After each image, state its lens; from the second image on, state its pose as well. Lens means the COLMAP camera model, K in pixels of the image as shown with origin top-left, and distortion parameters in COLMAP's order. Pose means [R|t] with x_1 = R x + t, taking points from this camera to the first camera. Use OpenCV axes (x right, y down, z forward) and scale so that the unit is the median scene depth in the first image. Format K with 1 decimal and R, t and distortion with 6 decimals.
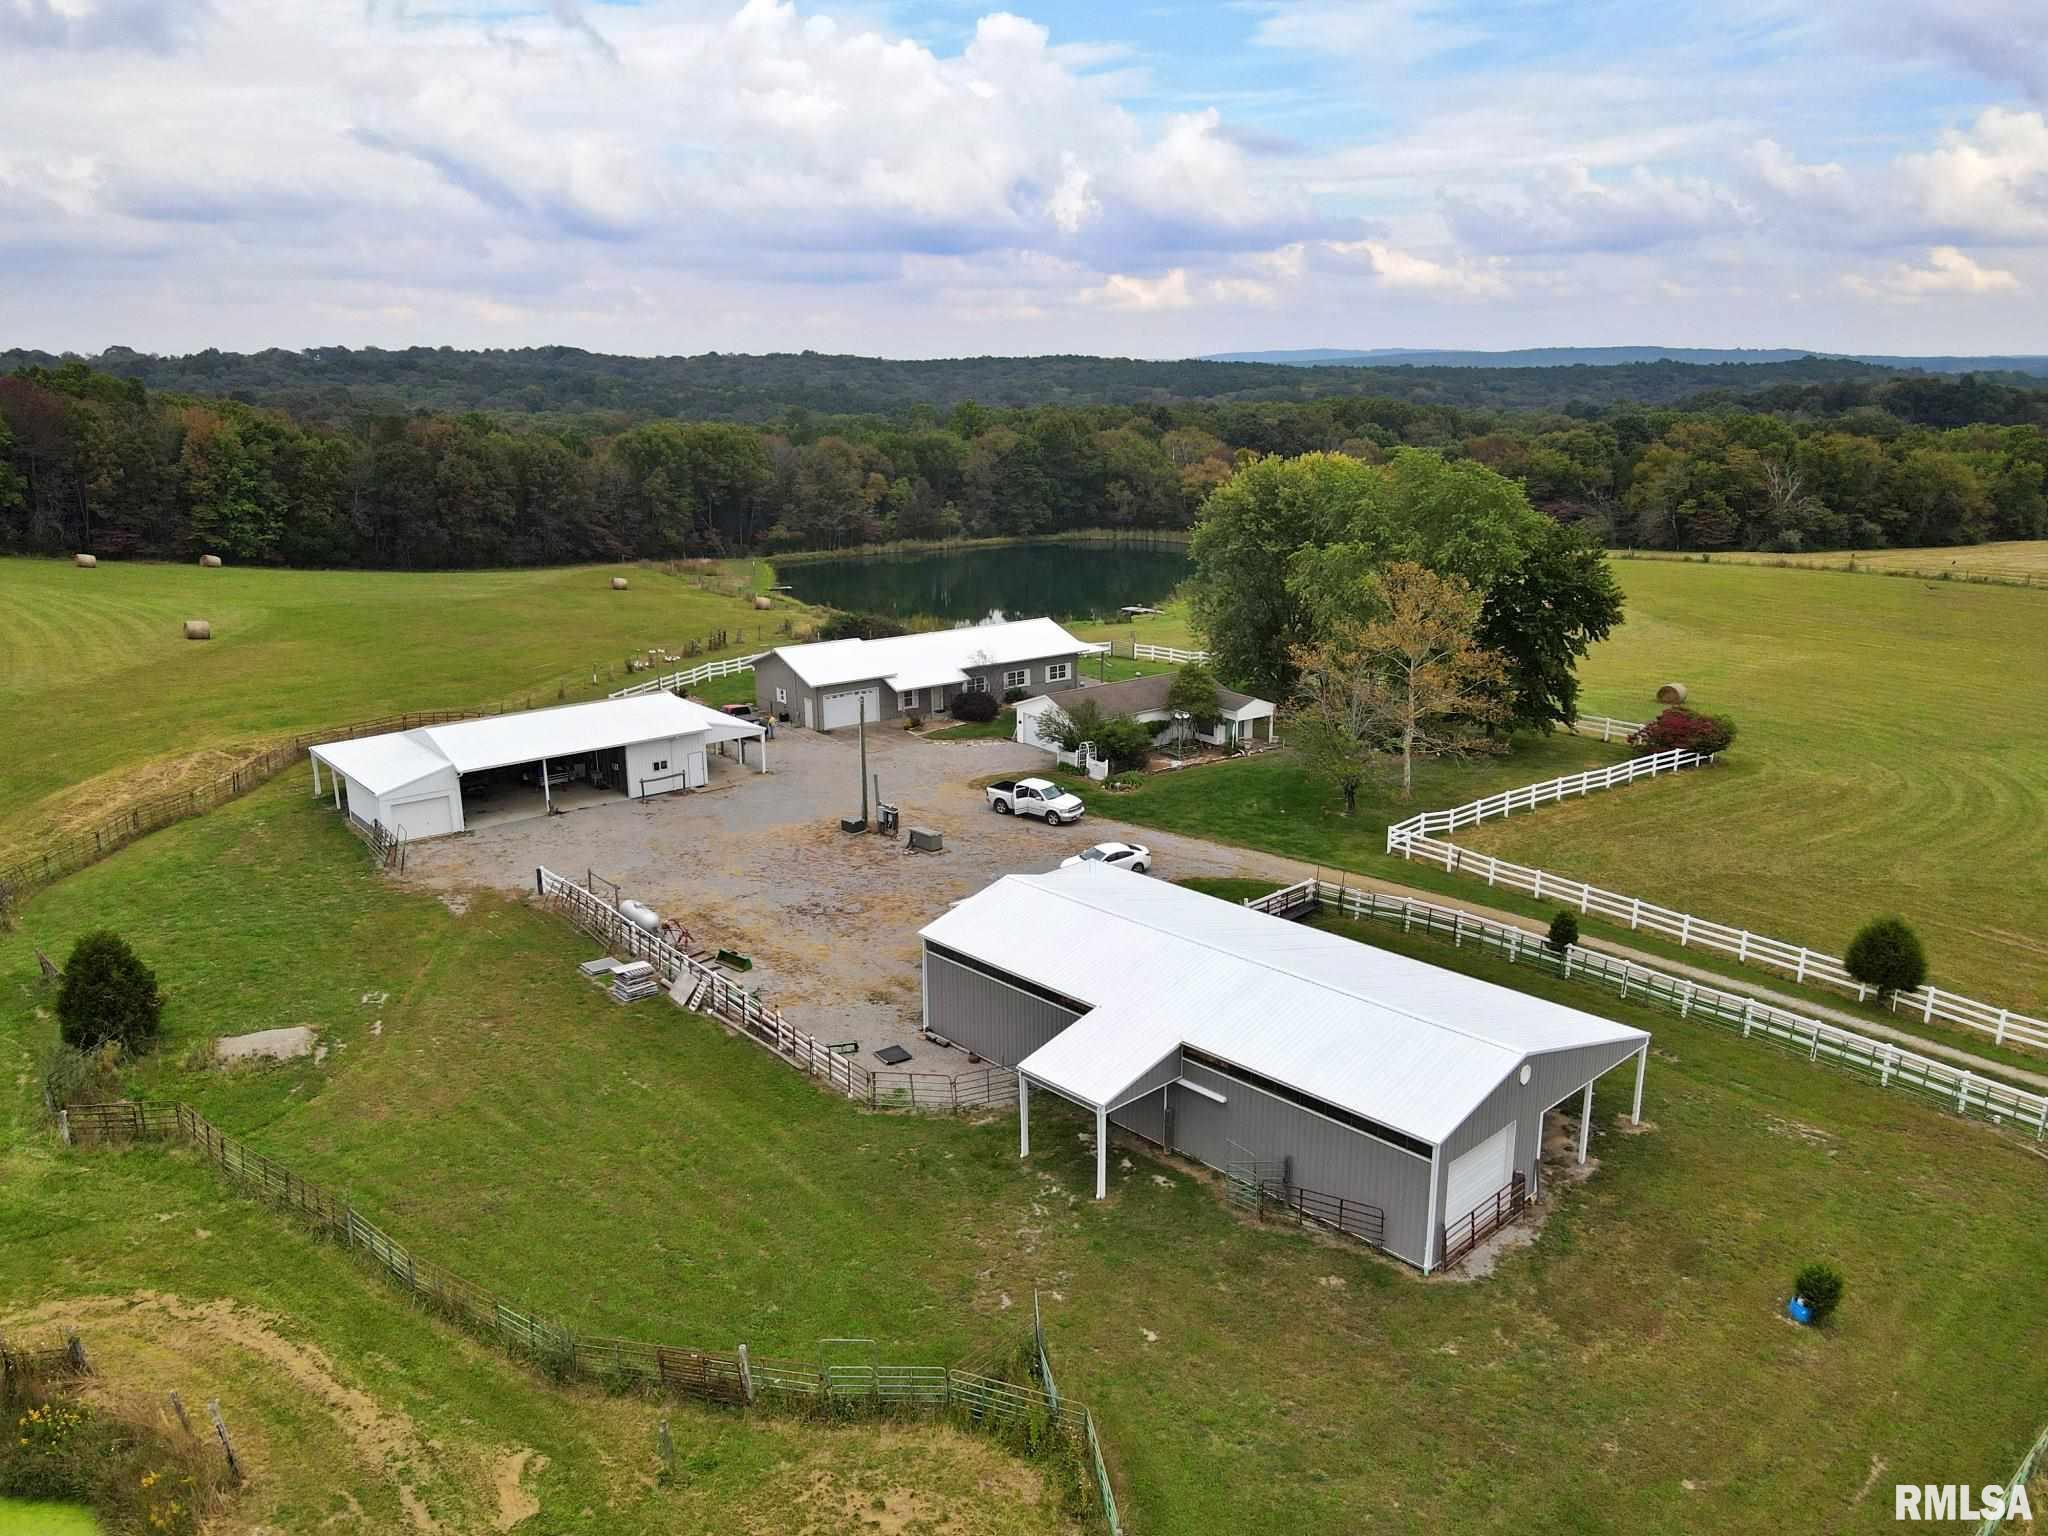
lens RADIAL K [[1495.6, 0, 1024.0], [0, 1495.6, 768.0], [0, 0, 1]] dist [-0.009111, 0.043527]
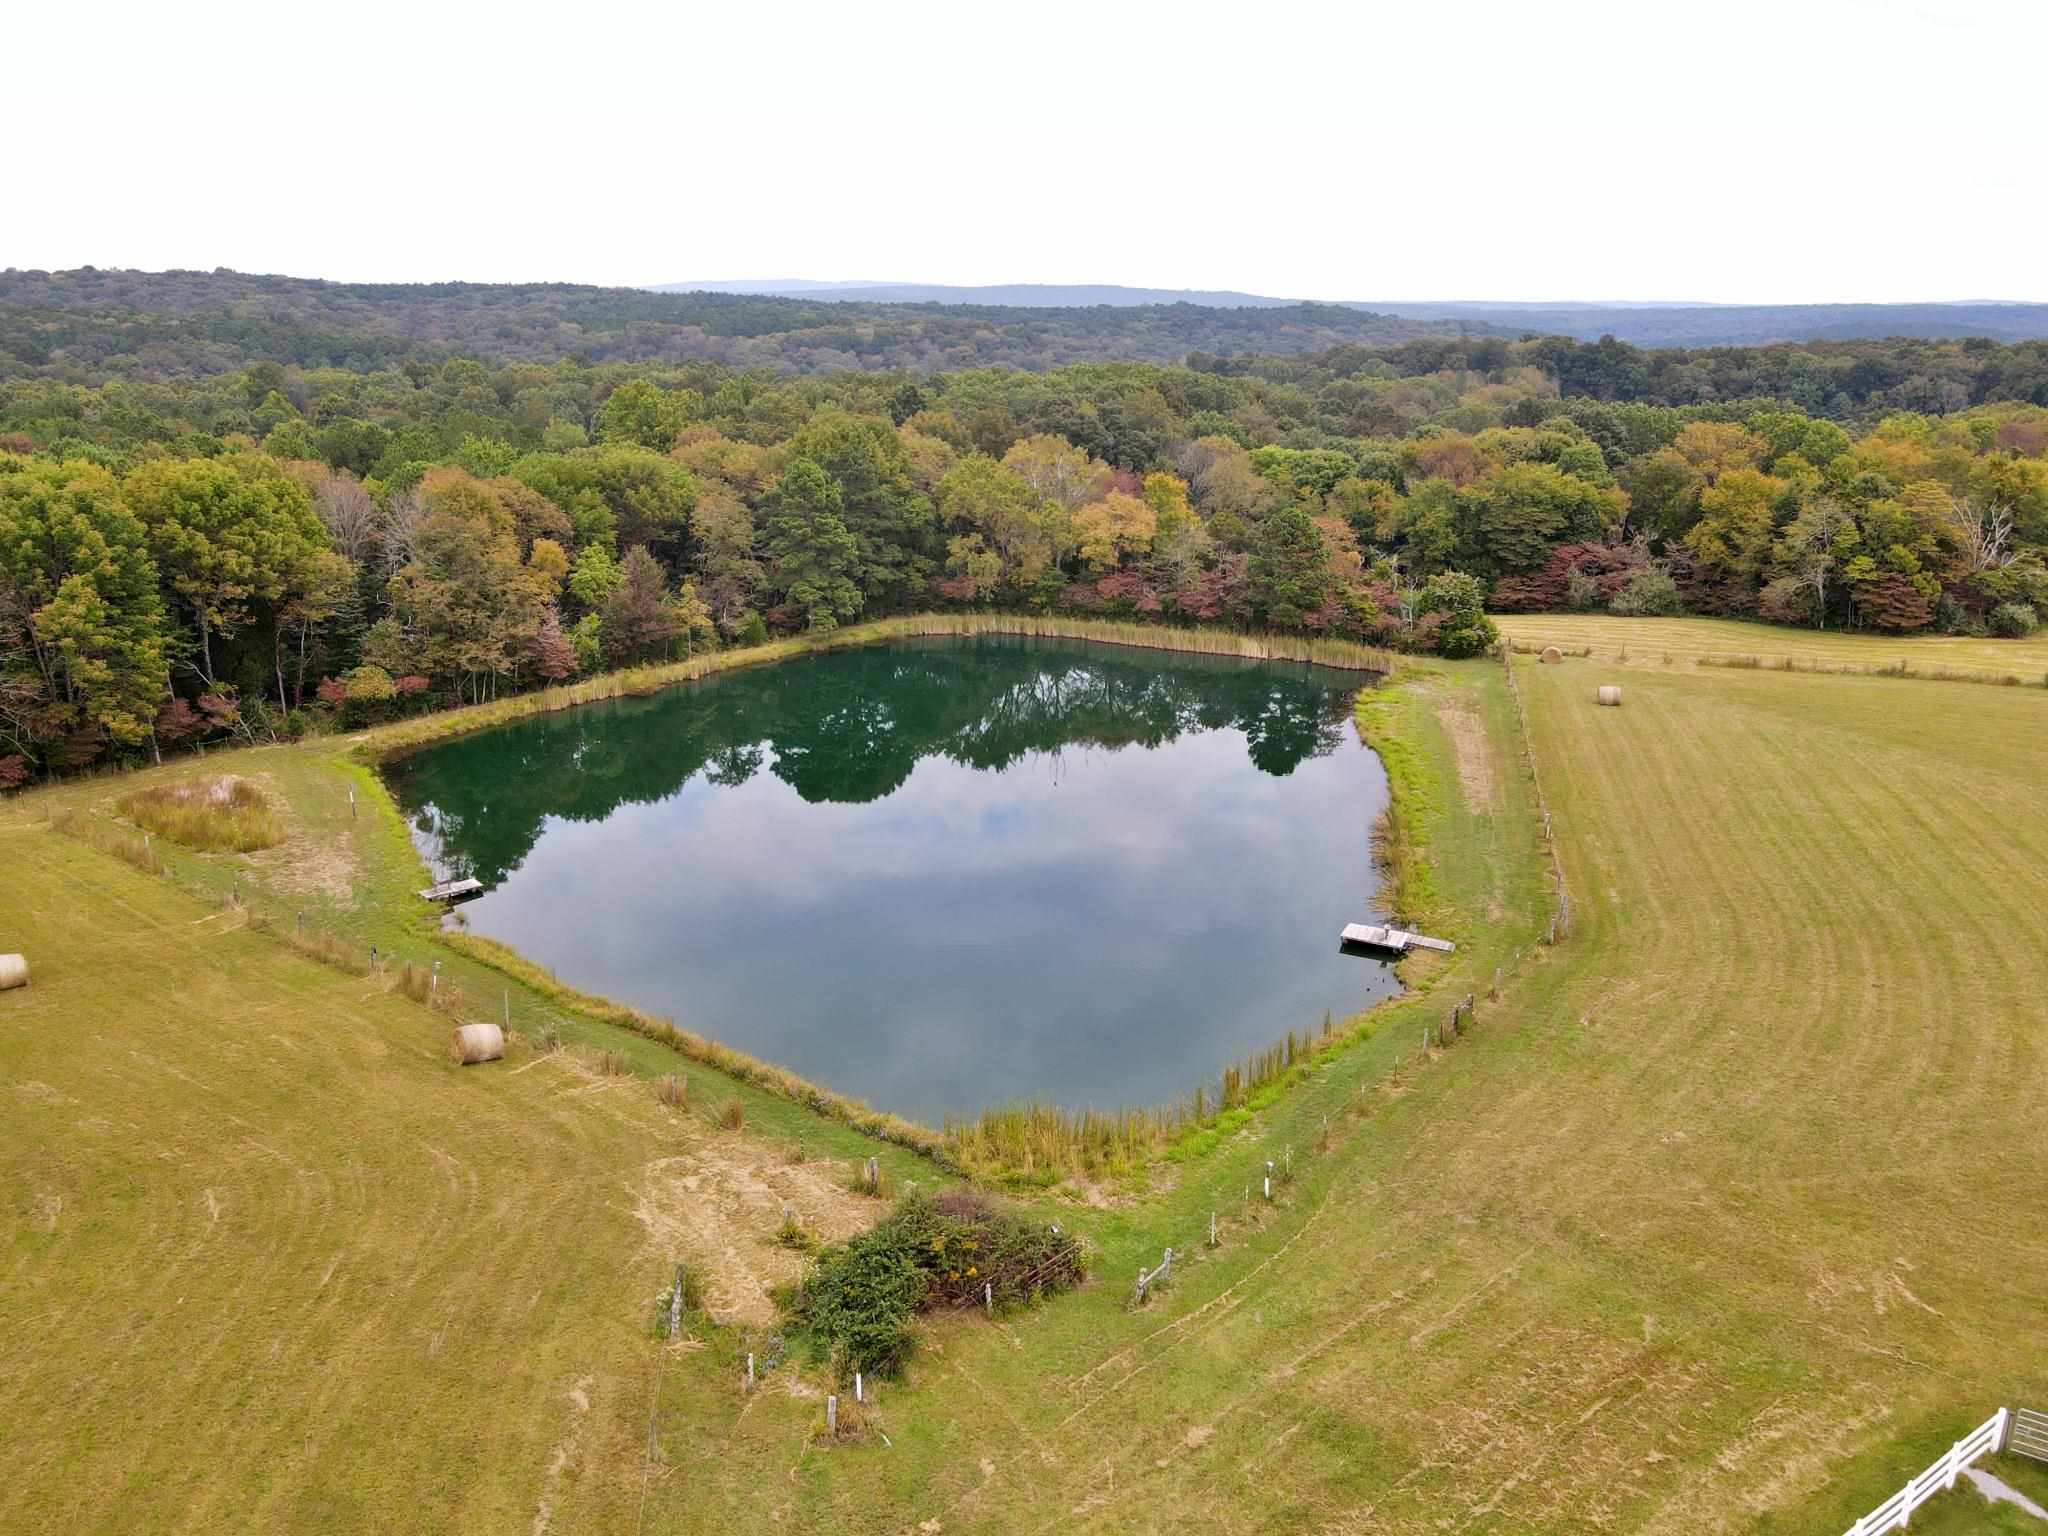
lens RADIAL K [[1495.6, 0, 1024.0], [0, 1495.6, 768.0], [0, 0, 1]] dist [-0.009111, 0.043527]
pose [[0.942612, -0.082317, 0.323584, -0.115496], [0.068117, 0.996161, 0.054985, -0.133201], [-0.326868, -0.029788, 0.944601, 0.441127]]
